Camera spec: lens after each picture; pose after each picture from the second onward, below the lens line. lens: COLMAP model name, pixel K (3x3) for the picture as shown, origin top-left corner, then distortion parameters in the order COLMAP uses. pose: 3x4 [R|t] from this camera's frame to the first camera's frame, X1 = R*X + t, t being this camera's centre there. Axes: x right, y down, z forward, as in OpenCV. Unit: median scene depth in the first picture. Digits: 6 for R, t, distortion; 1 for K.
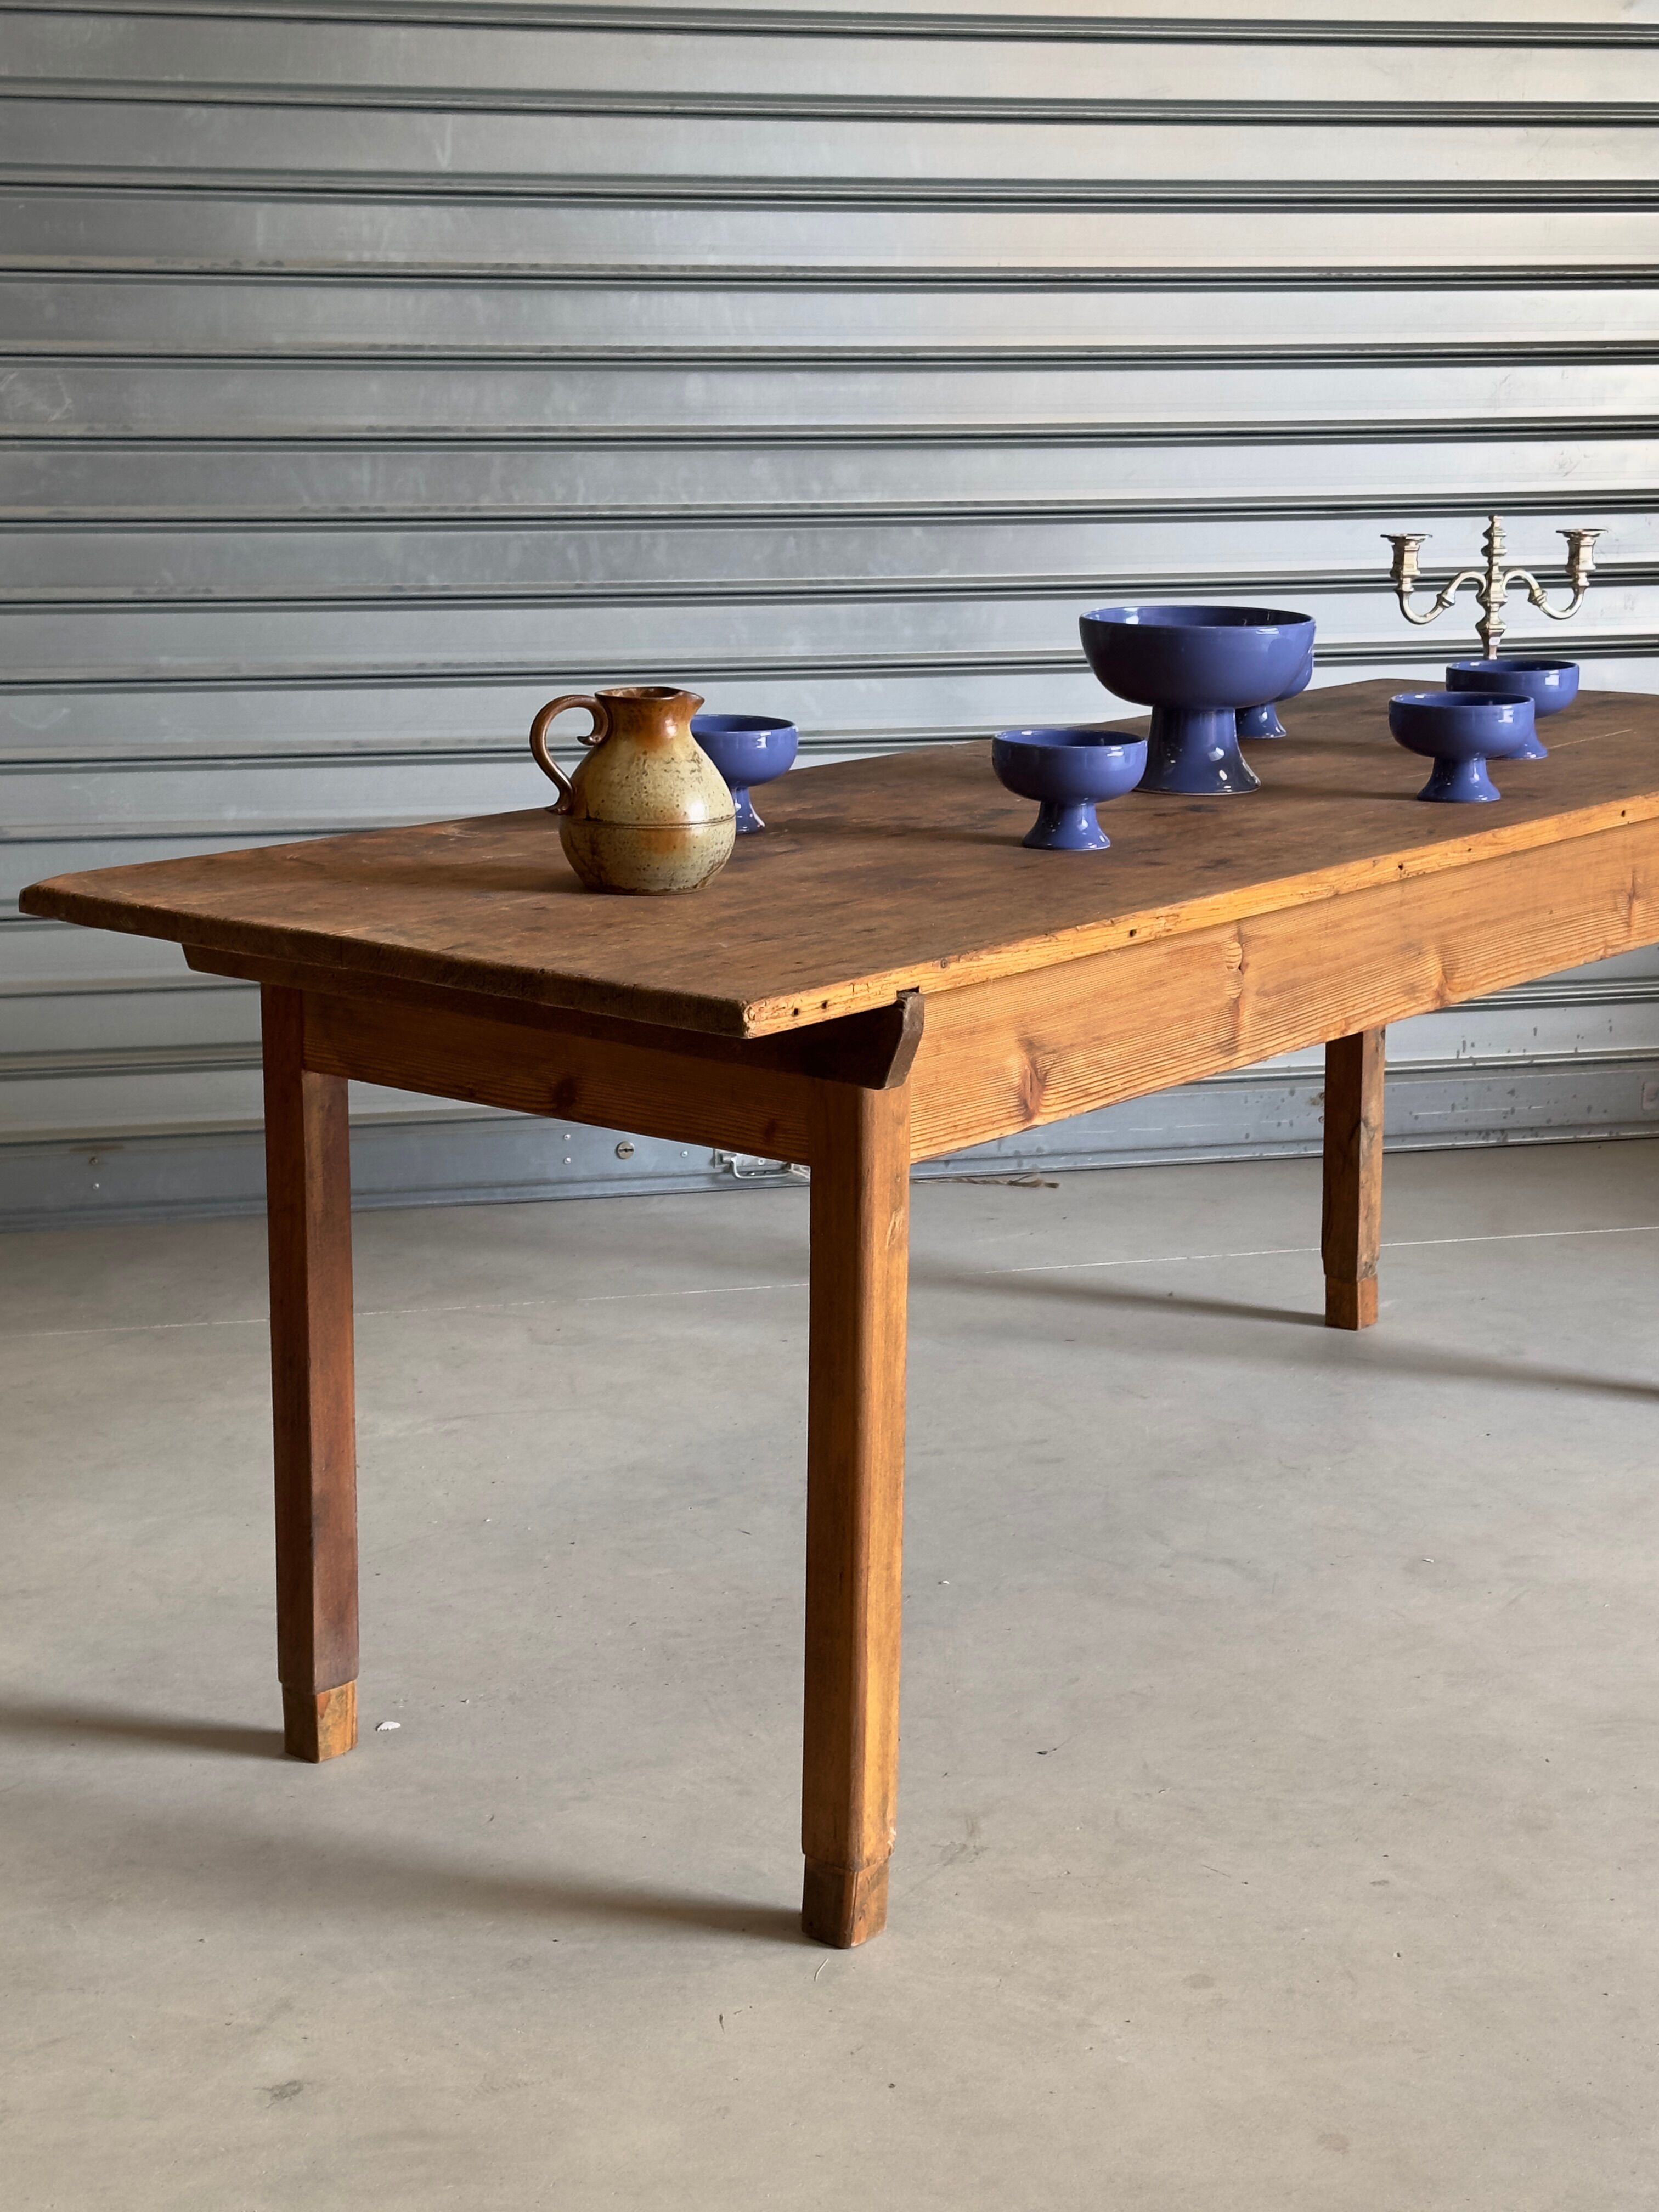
lens RADIAL K [[3520.6, 0, 825.6], [0, 3520.6, 1136.6], [0, 0, 1]] dist [0.158425, -0.089222]
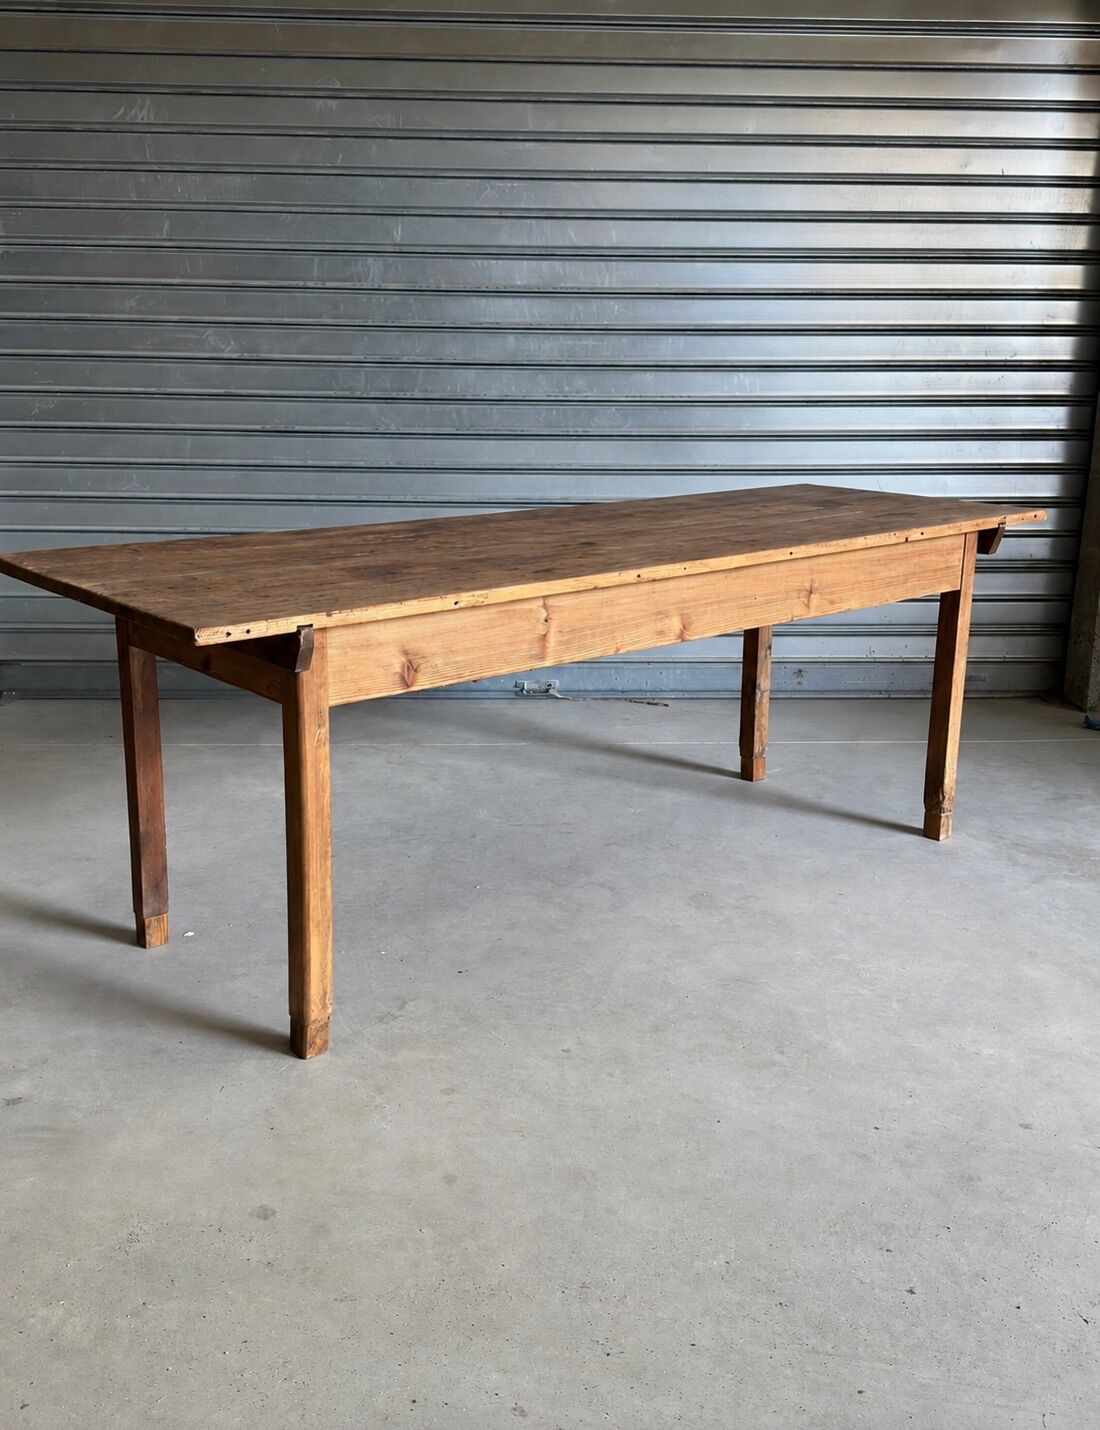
lens RADIAL K [[1478.2, 0, 546.8], [0, 1478.2, 698.5], [0, 0, 1]] dist [0.274184, -0.605539]
pose [[0.980819, 0.056795, -0.186462, 0.281036], [-0.051604, 0.998136, 0.032577, -0.028599], [0.187965, -0.022330, 0.981922, 0.109843]]
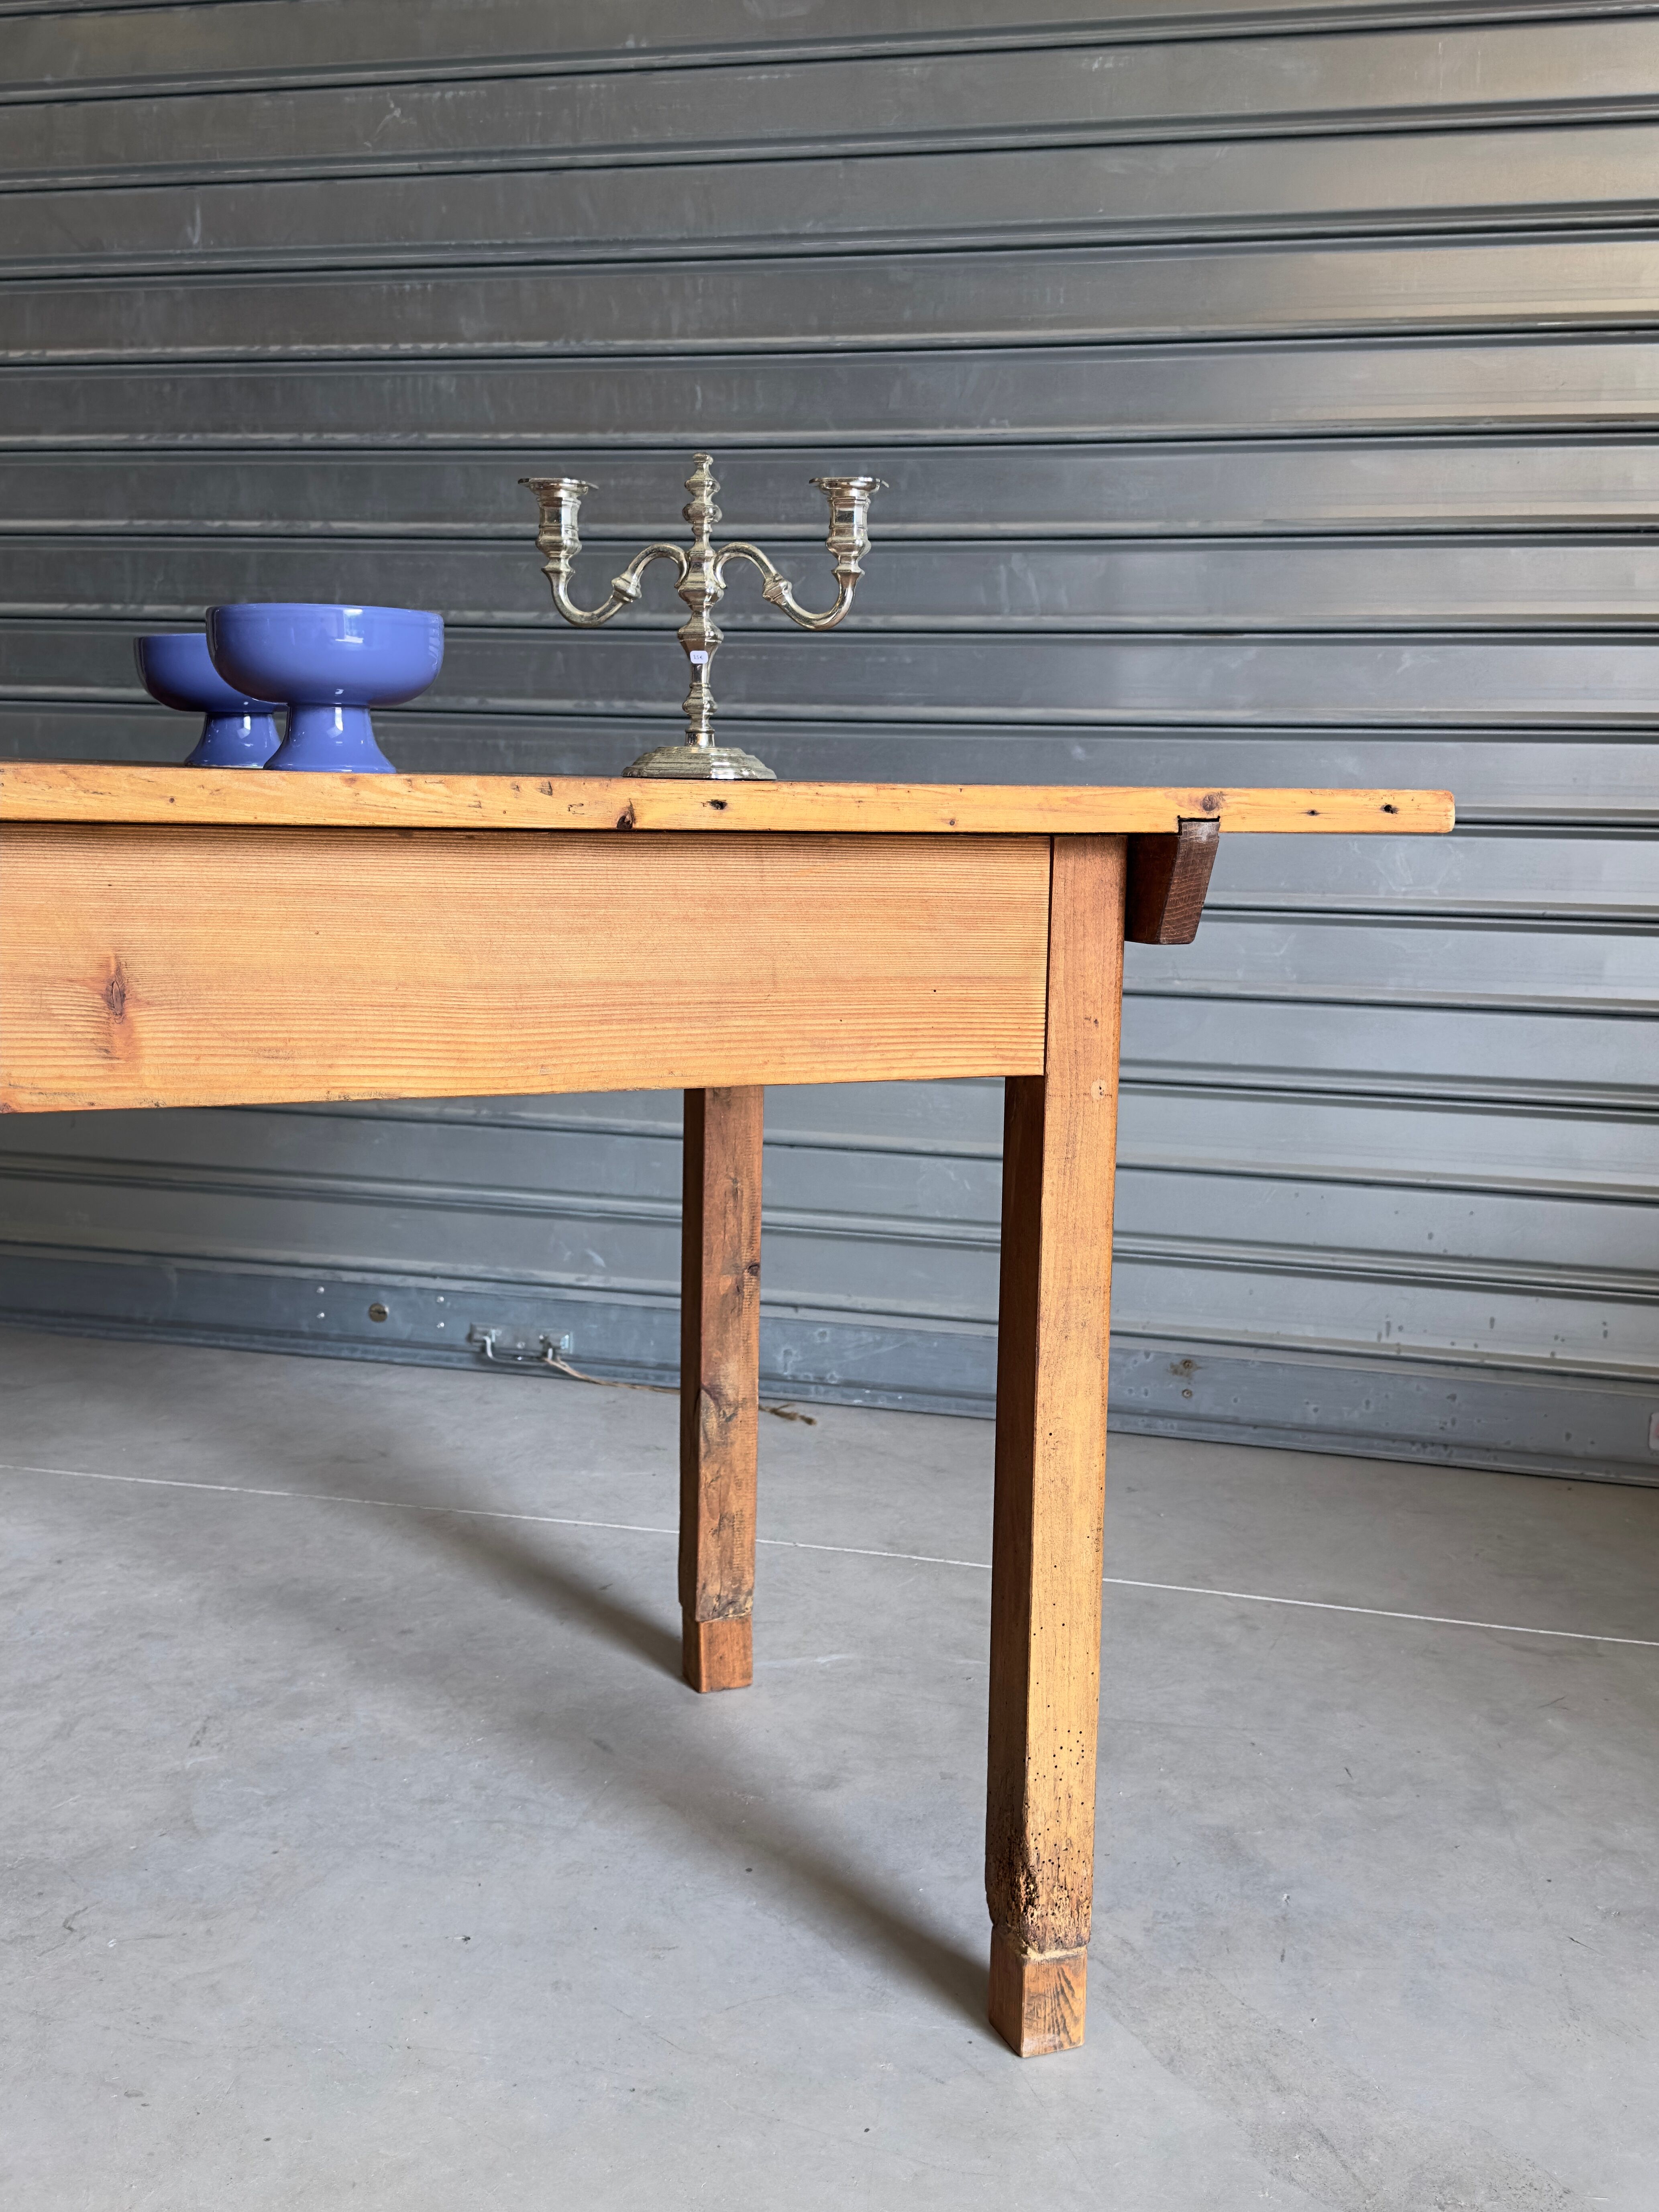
lens RADIAL K [[2234.6, 0, 828.1], [0, 2234.6, 1116.3], [0, 0, 1]] dist [0.204171, -0.458161]
pose [[0.878254, 0.091158, -0.469425, 0.535224], [-0.129026, 0.990427, -0.049065, -0.055624], [0.460459, 0.103660, 0.881608, 0.882070]]
